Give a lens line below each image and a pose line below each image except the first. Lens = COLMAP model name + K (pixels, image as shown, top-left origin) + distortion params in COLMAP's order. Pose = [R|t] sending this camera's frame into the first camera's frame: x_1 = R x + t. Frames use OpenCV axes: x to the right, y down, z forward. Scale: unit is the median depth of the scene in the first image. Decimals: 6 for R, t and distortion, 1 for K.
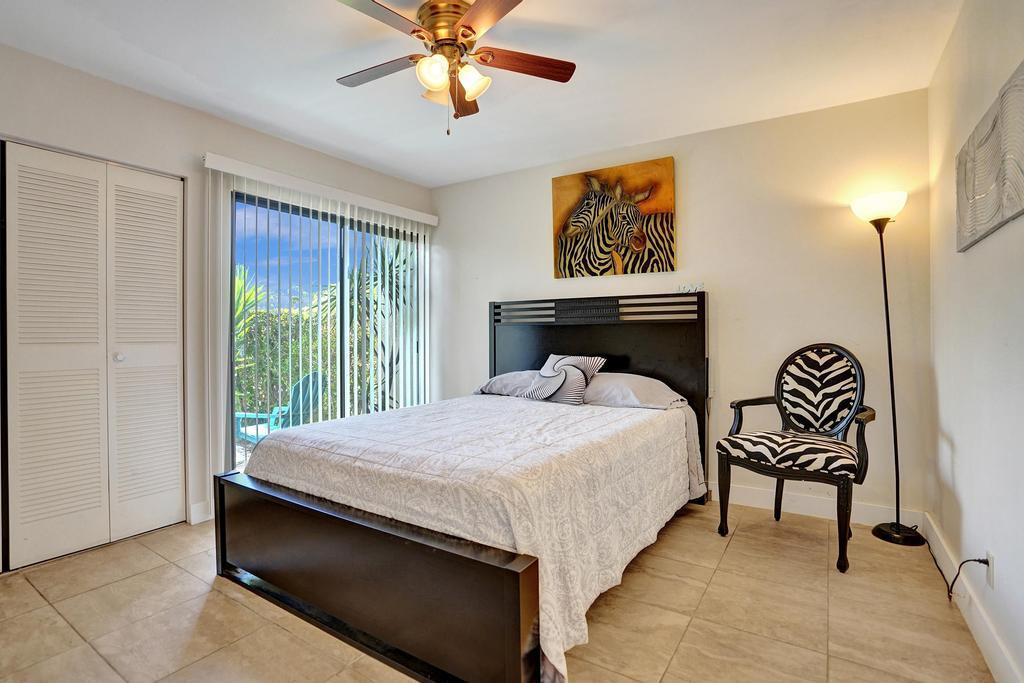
lens RADIAL K [[474.8, 0, 513.1], [0, 474.8, 337.0], [0, 0, 1]] dist [-0.072054, 0.027386]
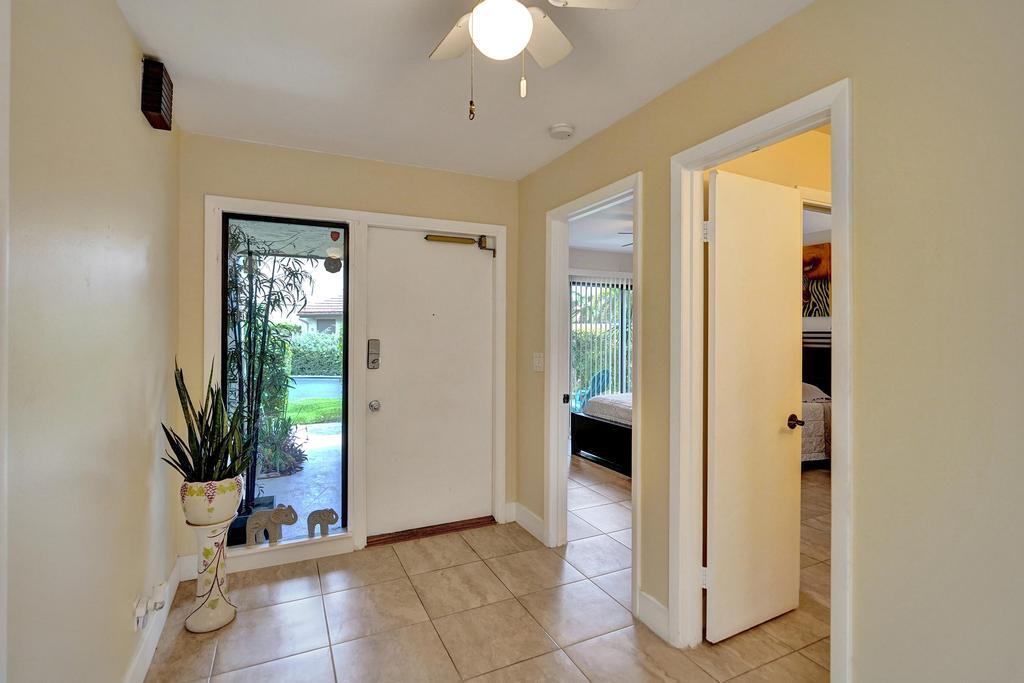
lens RADIAL K [[474.8, 0, 513.1], [0, 474.8, 337.0], [0, 0, 1]] dist [-0.072054, 0.027386]
pose [[0.846537, 0.010691, -0.532223, 0.264148], [-0.007544, 0.999939, 0.008086, -0.075576], [0.532277, -0.002830, 0.846566, -0.808535]]
